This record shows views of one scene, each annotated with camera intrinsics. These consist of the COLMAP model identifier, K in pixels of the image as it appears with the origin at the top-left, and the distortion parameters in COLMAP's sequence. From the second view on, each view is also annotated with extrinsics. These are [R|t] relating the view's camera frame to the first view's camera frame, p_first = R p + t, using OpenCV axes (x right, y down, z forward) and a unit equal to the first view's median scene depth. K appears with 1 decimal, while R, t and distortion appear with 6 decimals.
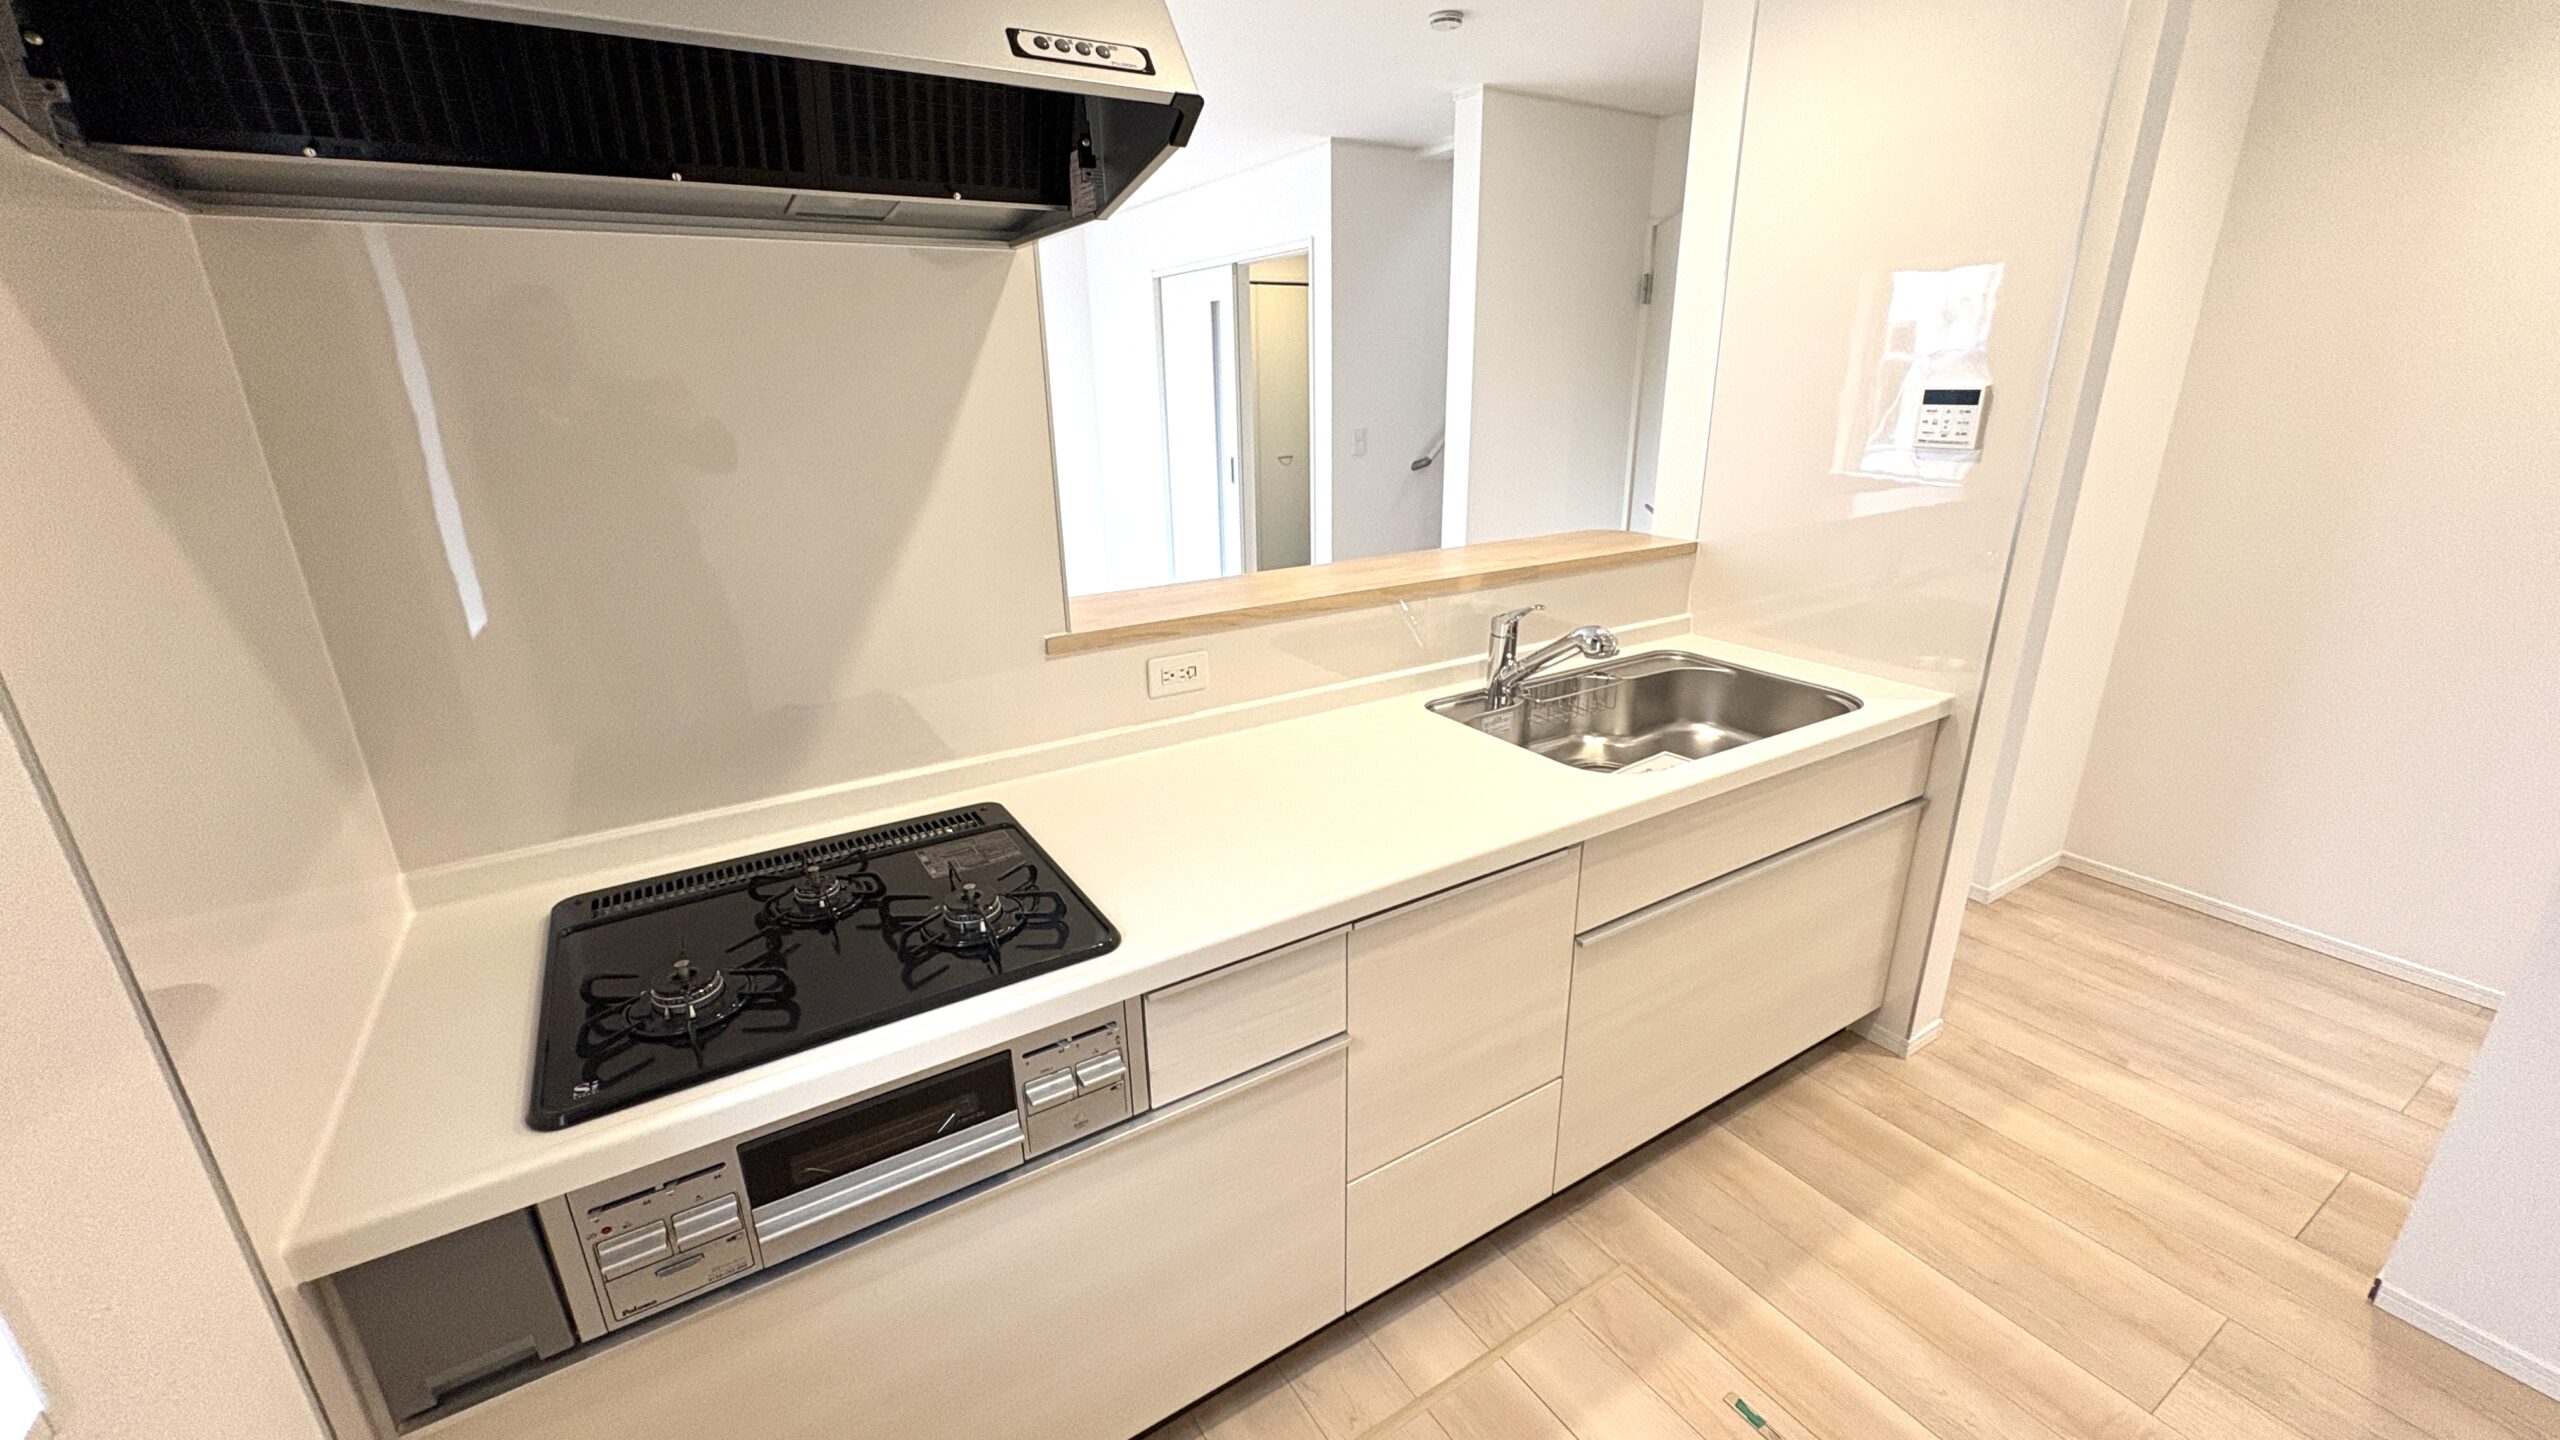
lens RADIAL K [[1013.7, 0, 1283.8], [0, 1013.7, 723.1], [0, 0, 1]] dist [-0.001611, 0.000115]
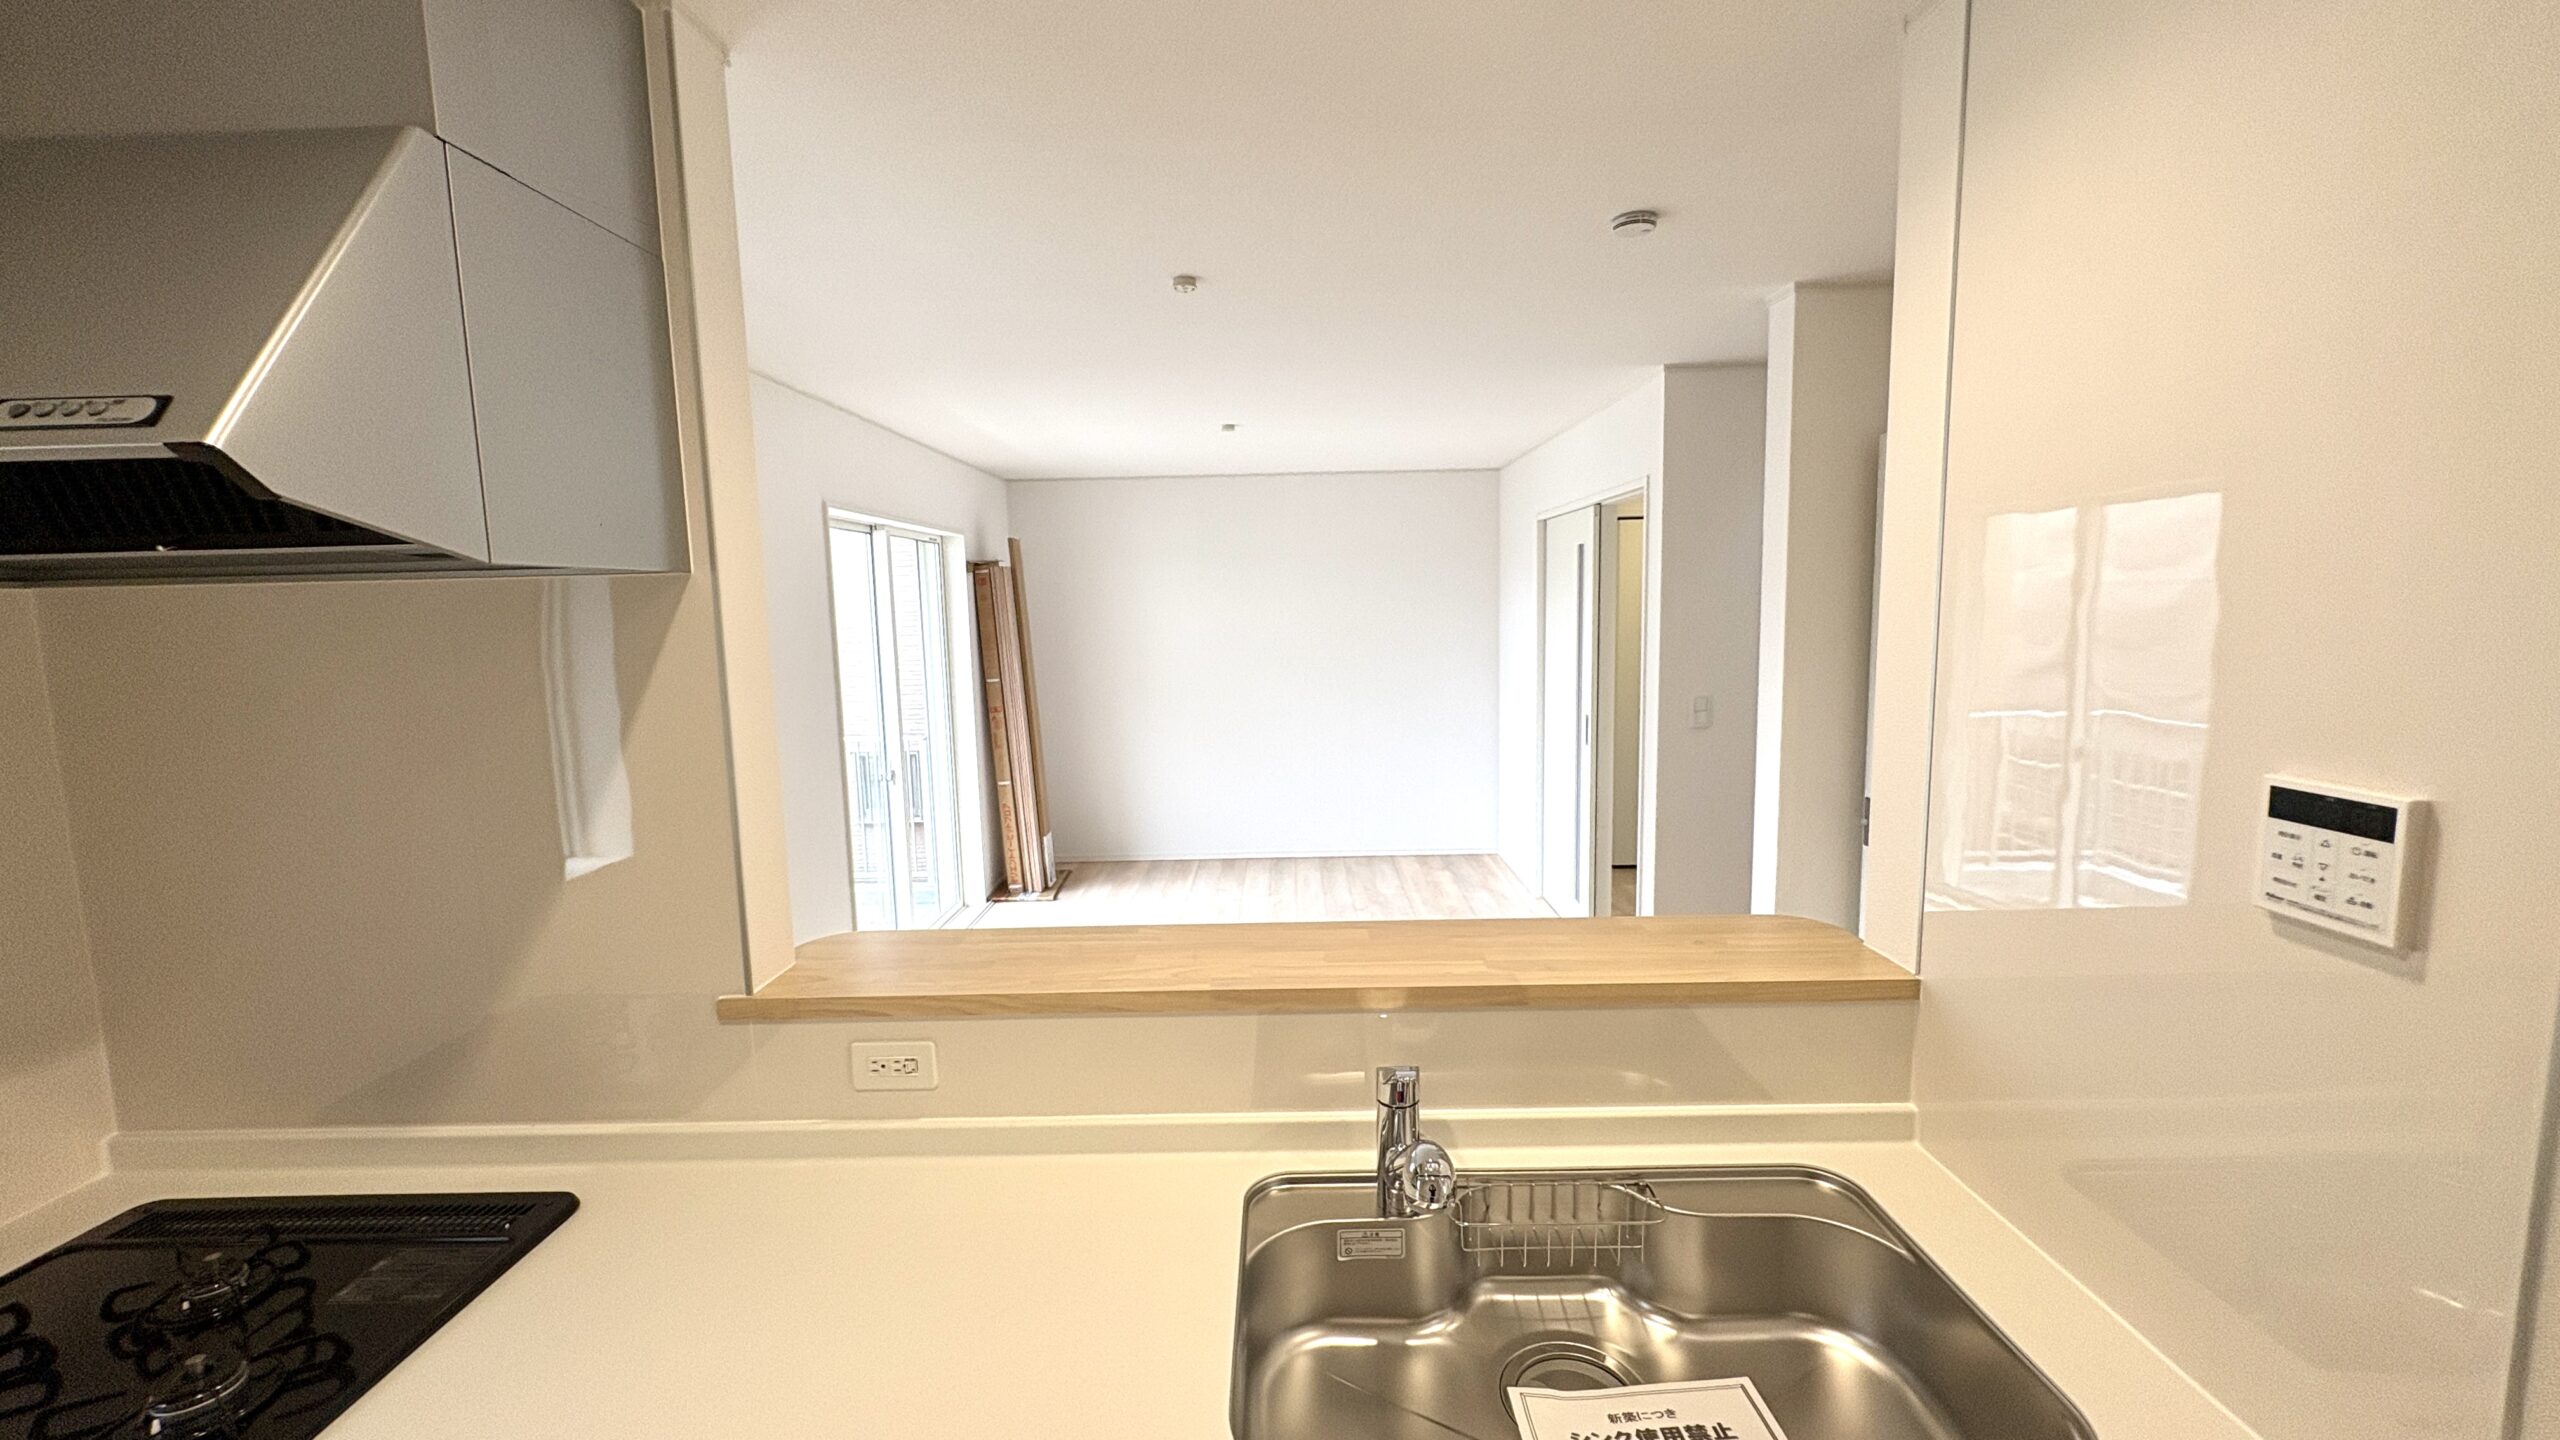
lens RADIAL K [[1020.8, 0, 1280.0], [0, 1020.8, 720.0], [0, 0, 1]] dist [0.001844, -0.000108]
pose [[0.844423, 0.059756, -0.532333, 0.517662], [-0.167300, 0.973468, -0.156108, -0.220911], [0.508881, 0.220881, 0.832017, 0.414546]]
